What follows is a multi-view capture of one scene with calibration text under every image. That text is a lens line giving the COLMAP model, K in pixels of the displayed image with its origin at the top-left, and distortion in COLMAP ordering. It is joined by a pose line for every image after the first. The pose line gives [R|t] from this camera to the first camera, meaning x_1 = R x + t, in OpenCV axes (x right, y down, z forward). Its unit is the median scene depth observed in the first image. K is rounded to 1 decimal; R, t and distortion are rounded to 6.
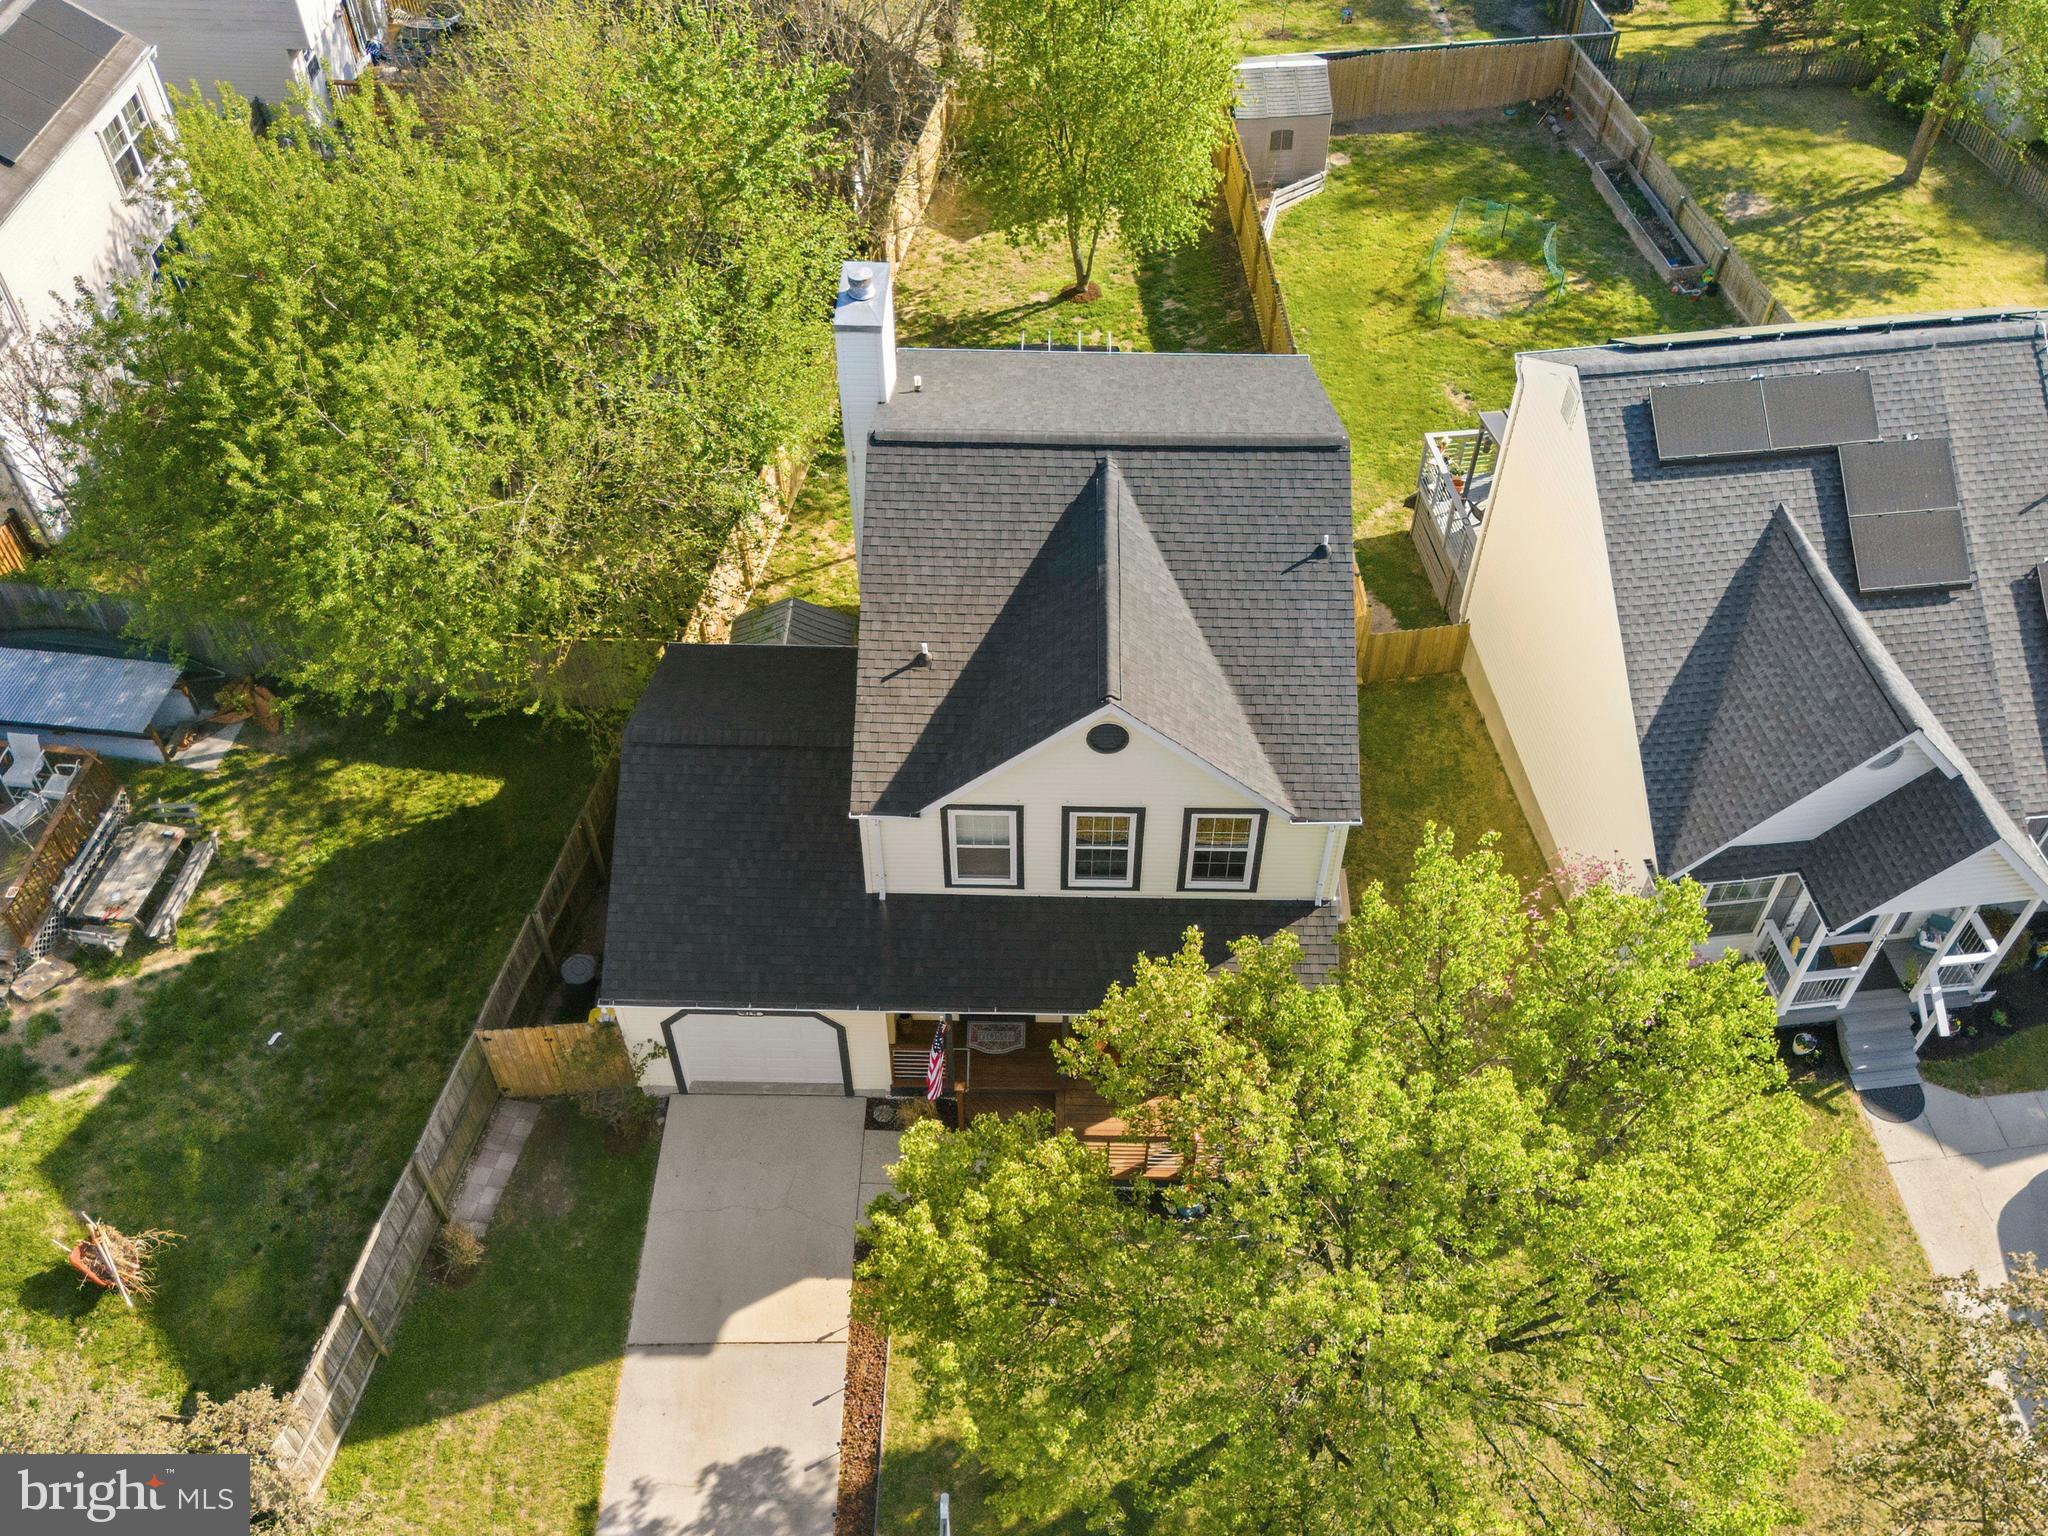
lens RADIAL K [[1700.3, 0, 1018.0], [0, 1700.3, 961.2], [0, 0, 1]] dist [0.087228, -0.090571]
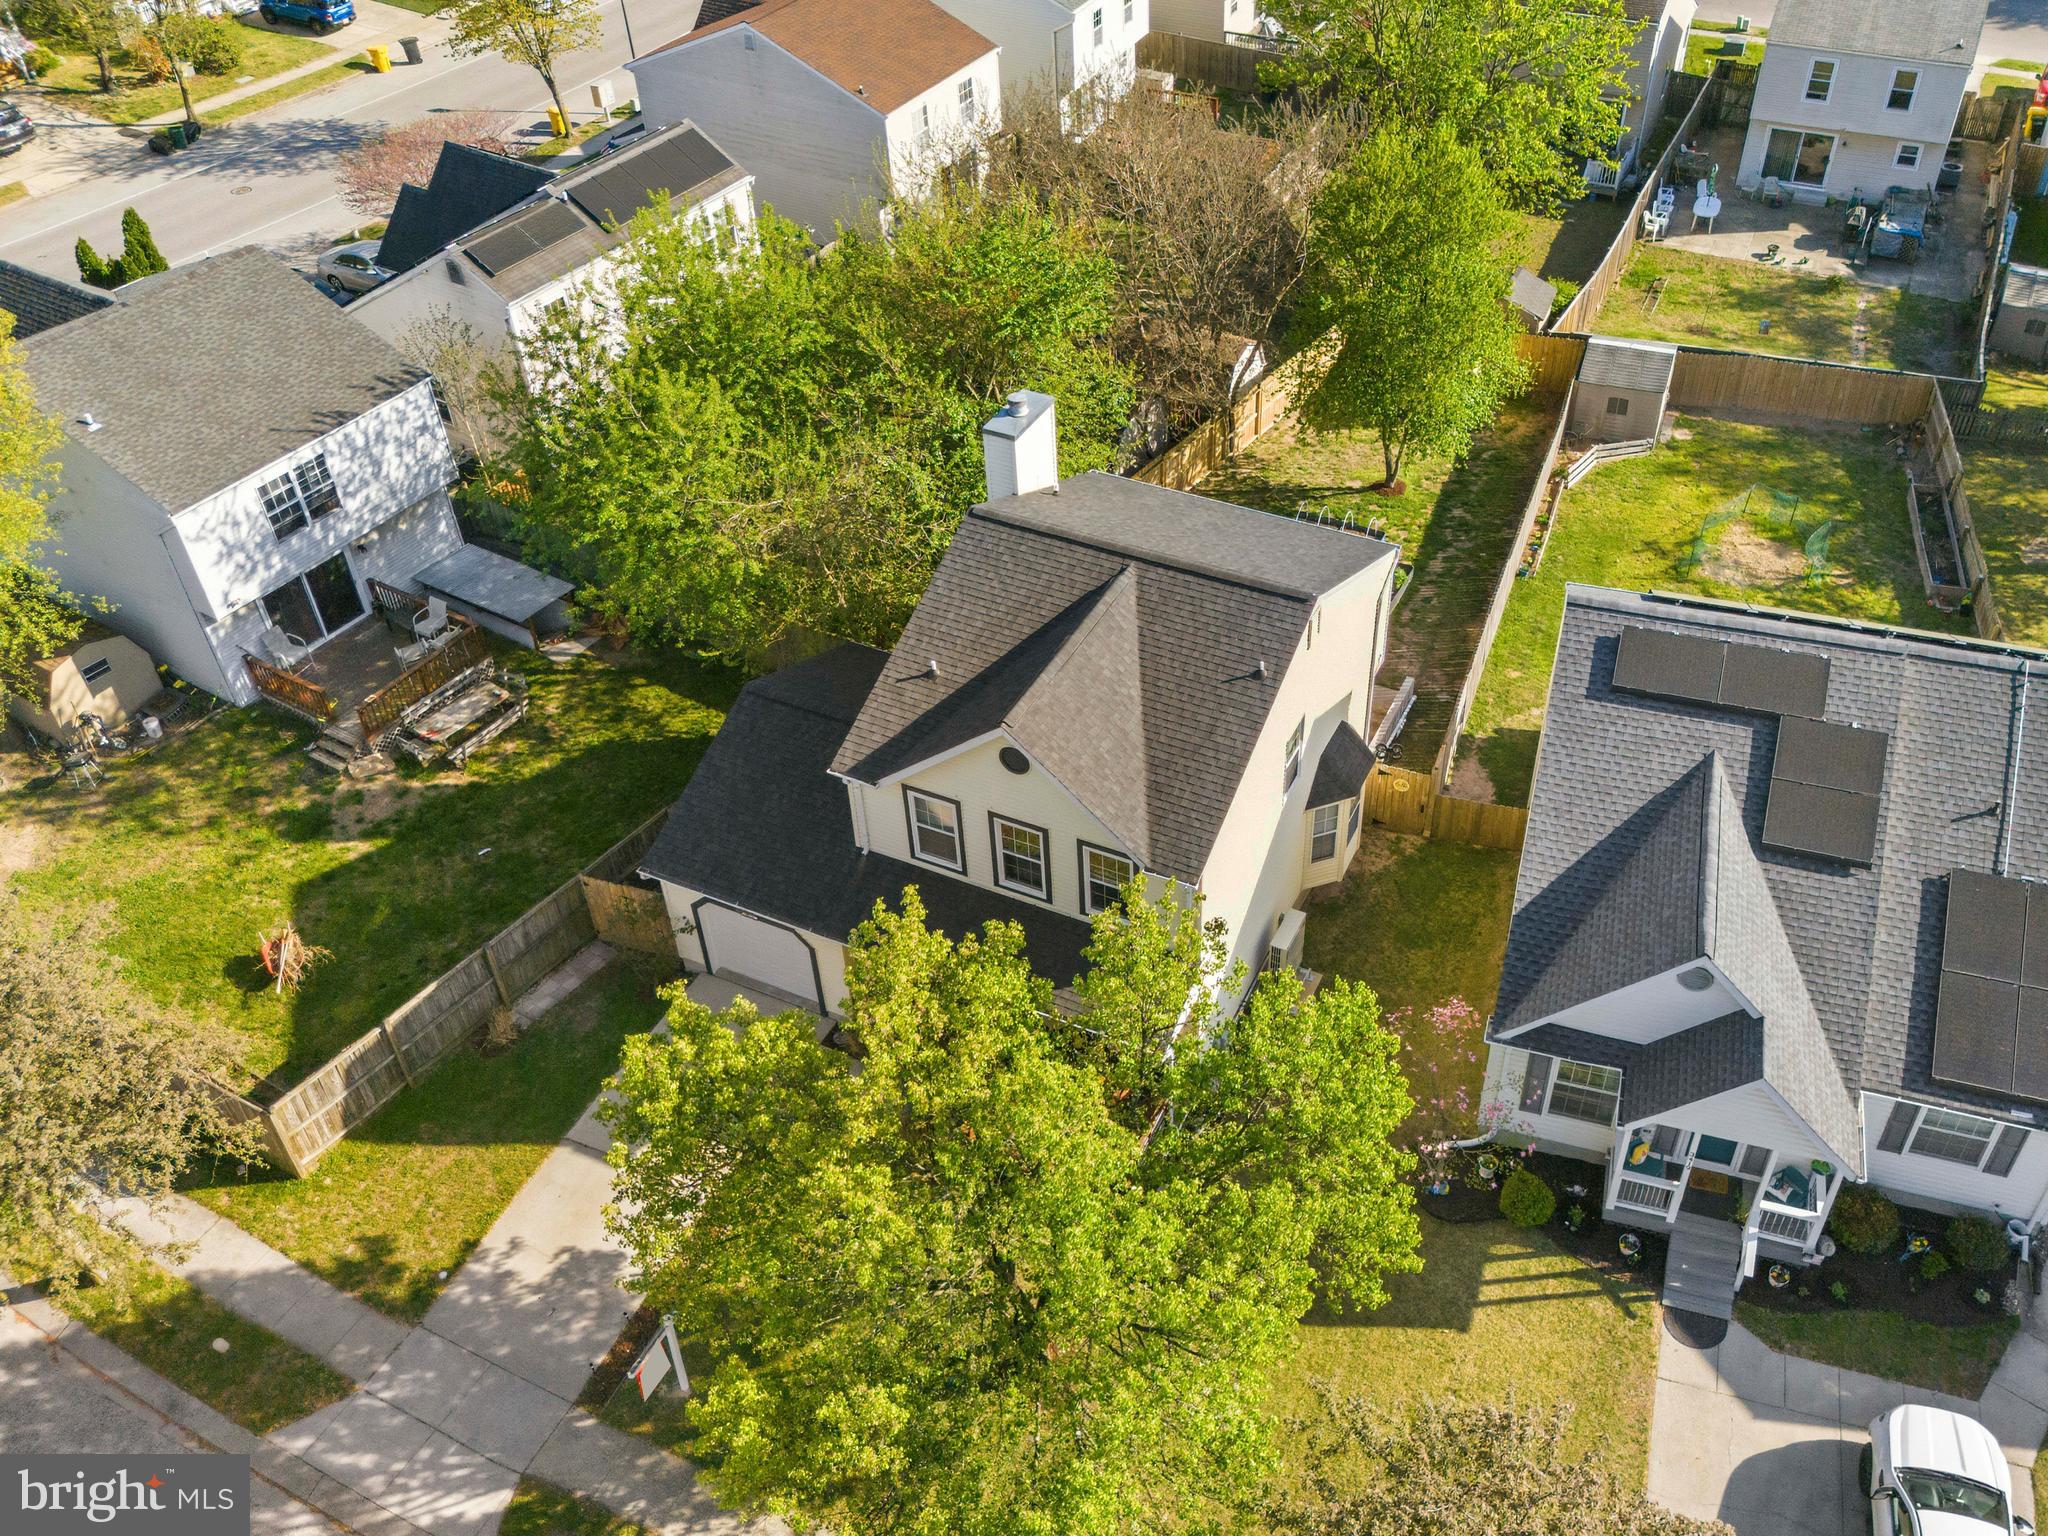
lens RADIAL K [[1555.9, 0, 1024.0], [0, 1555.9, 768.0], [0, 0, 1]] dist [0.109331, -0.130709]
pose [[0.921481, 0.267135, -0.281976, 0.305788], [-0.313063, 0.940506, -0.132064, 0.017518], [0.229921, 0.209971, 0.950289, -0.059885]]
